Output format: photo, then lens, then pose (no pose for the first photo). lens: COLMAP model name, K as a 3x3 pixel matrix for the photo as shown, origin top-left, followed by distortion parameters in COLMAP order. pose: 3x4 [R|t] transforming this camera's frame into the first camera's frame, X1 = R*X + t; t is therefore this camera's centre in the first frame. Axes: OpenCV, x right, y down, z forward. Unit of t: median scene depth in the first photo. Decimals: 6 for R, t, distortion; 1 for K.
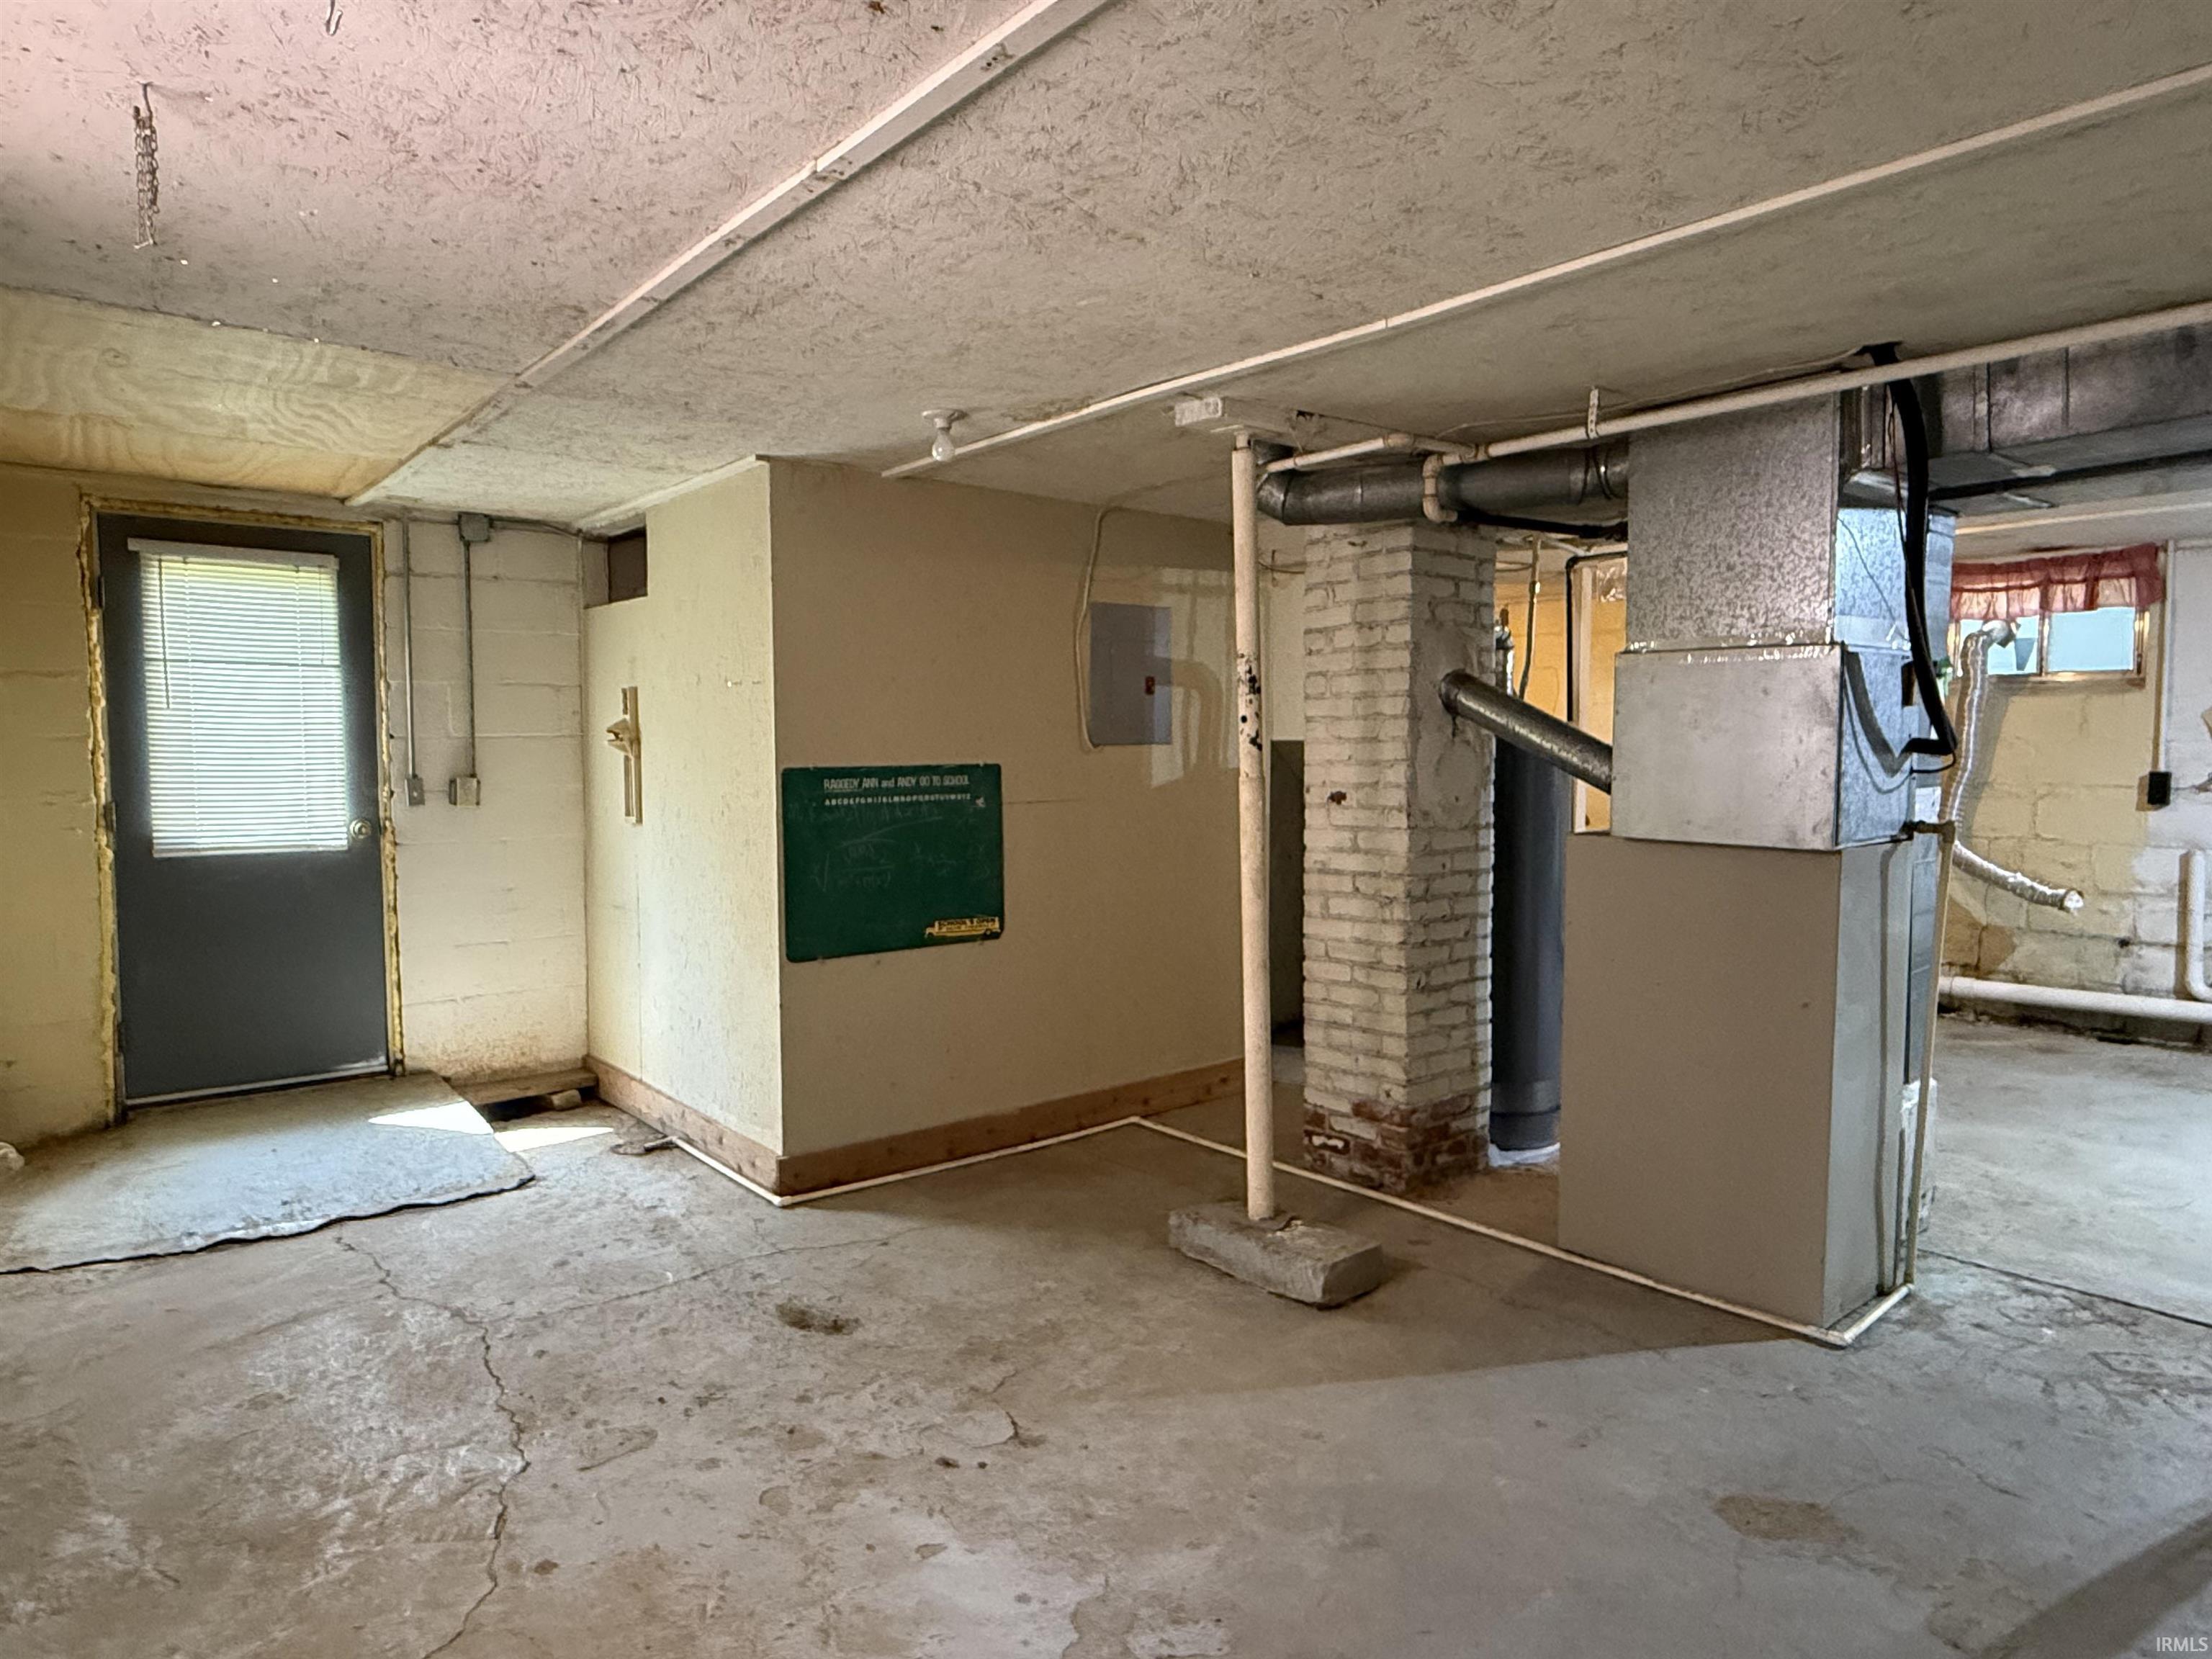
lens RADIAL K [[1333.8, 0, 1105.2], [0, 1333.8, 831.6], [0, 0, 1]] dist [-0.003509, -0.000104]
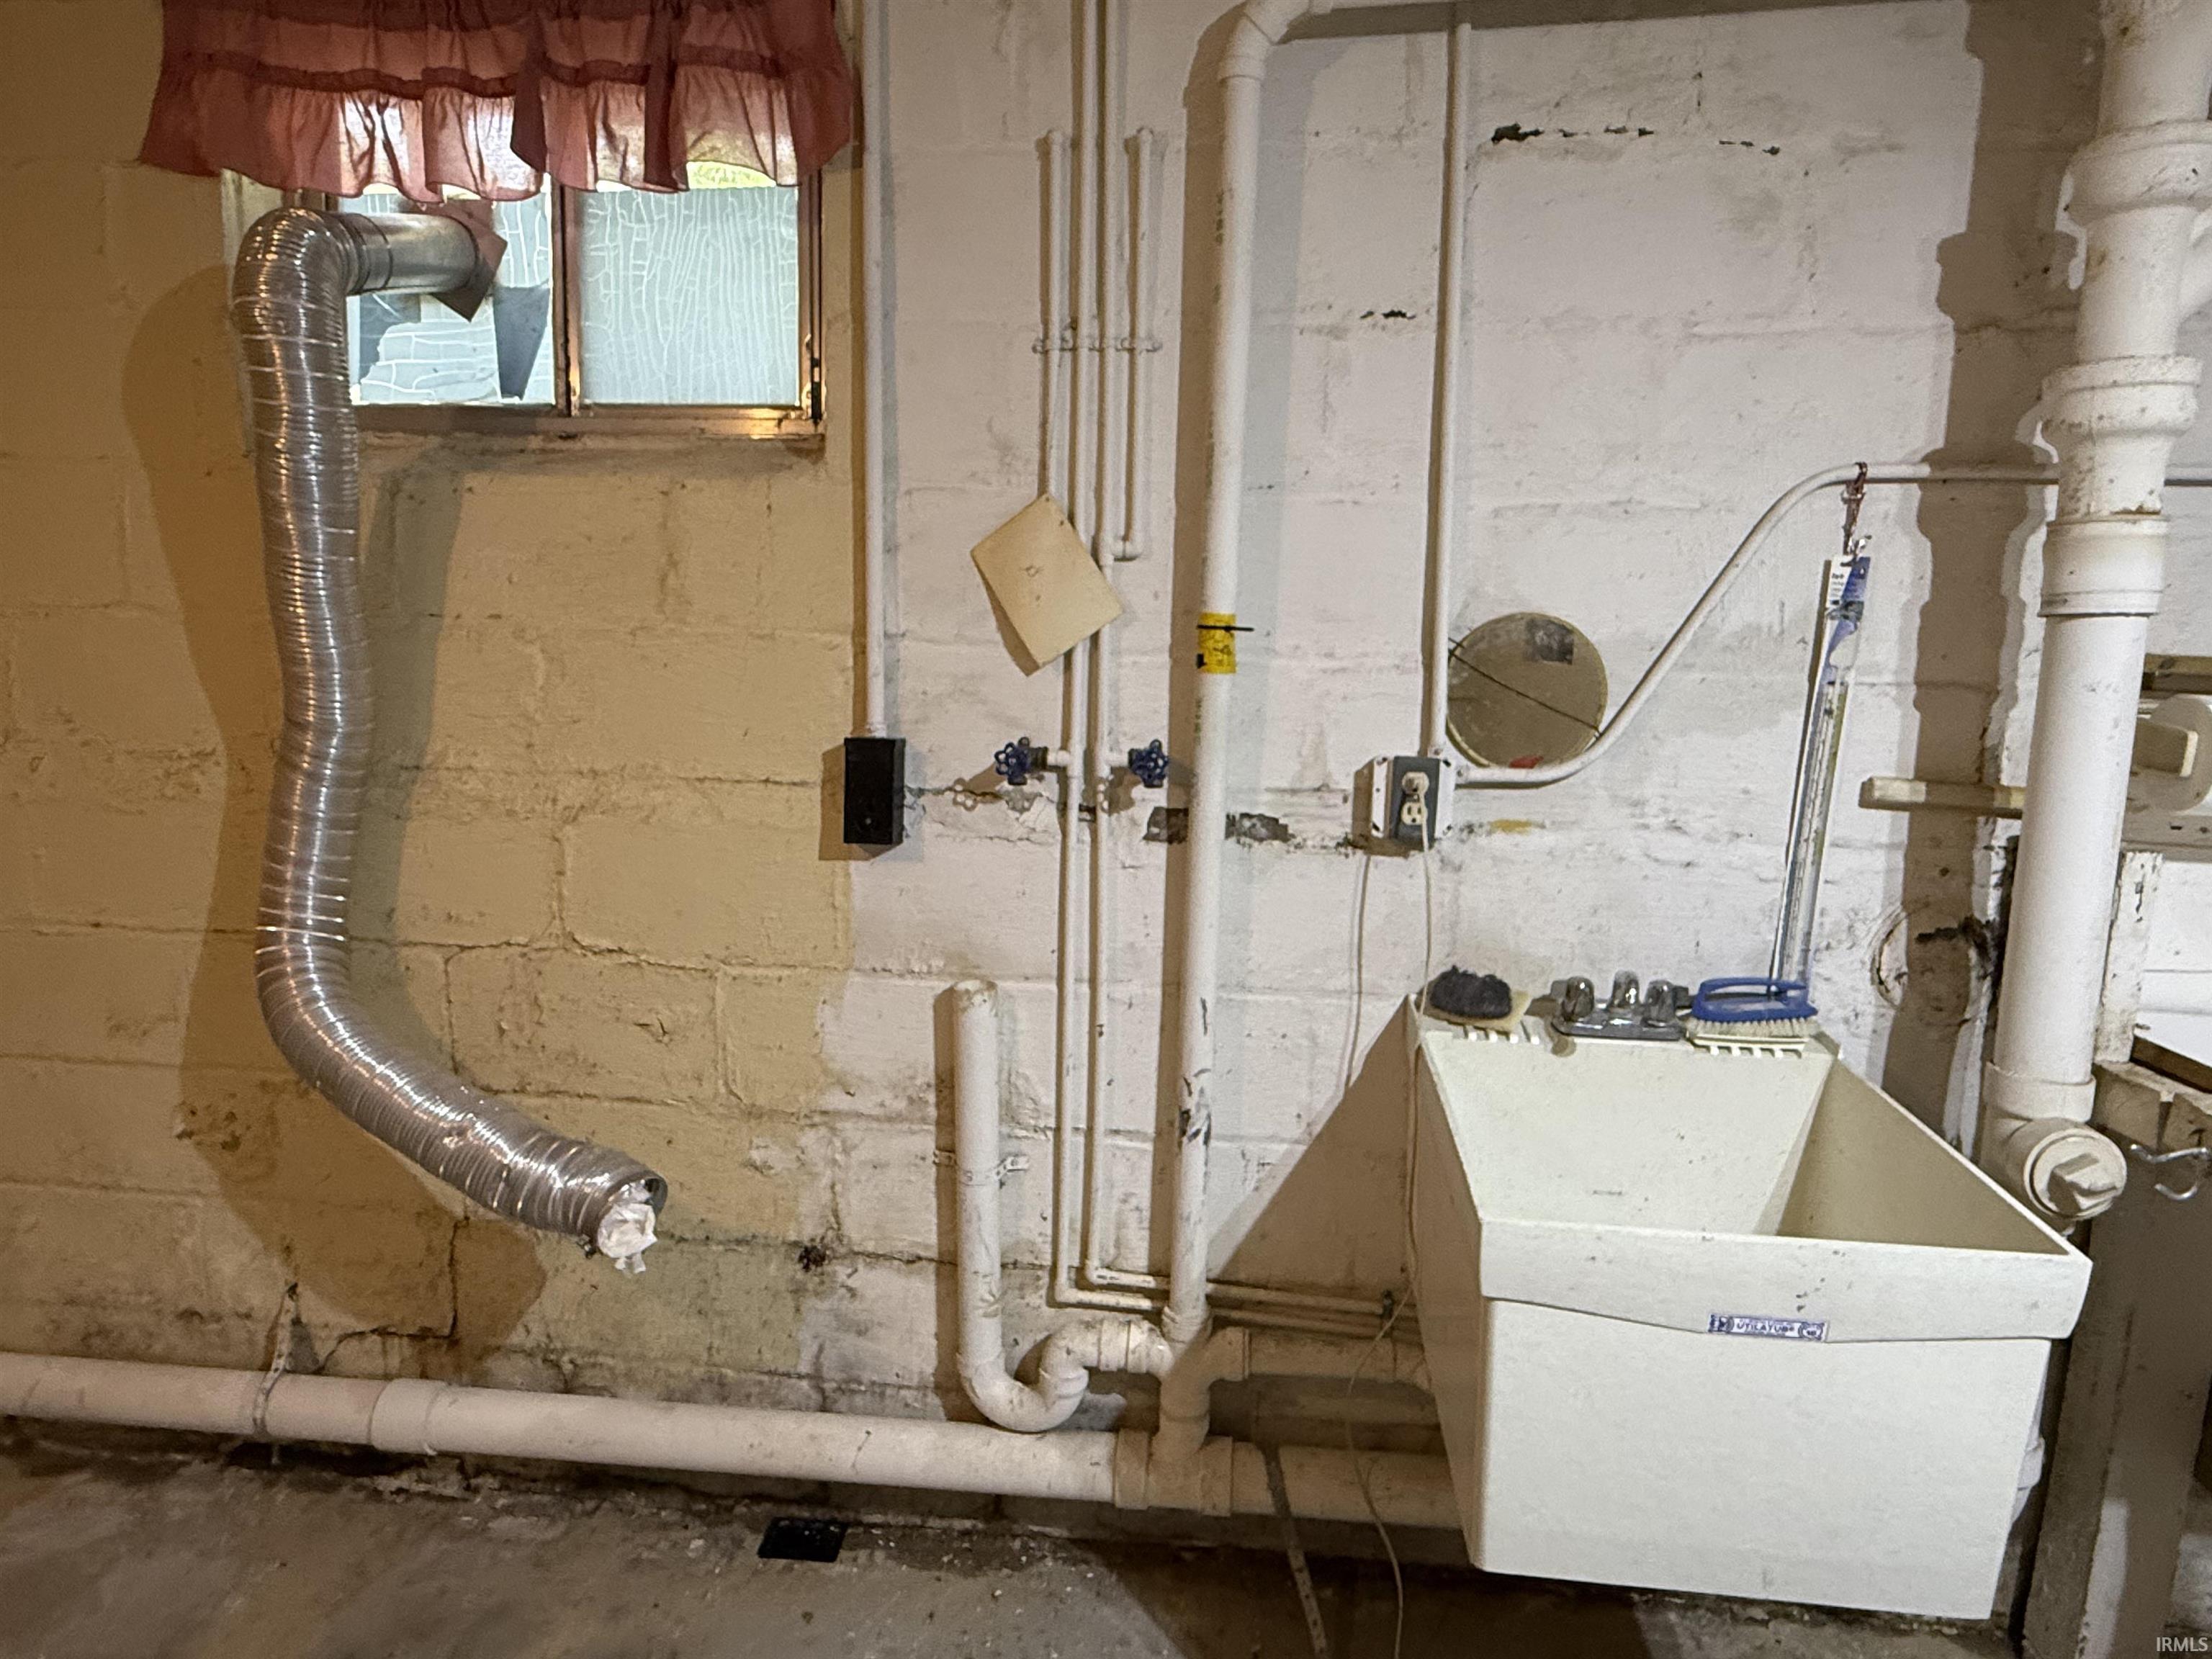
lens RADIAL K [[1333.8, 0, 1102.2], [0, 1333.8, 837.4], [0, 0, 1]] dist [-0.003509, -0.000104]
pose [[0.718883, -0.092439, 0.688958, 0.604742], [0.022919, 0.993732, 0.109418, -0.053562], [-0.694754, -0.062868, 0.716495, 0.726930]]
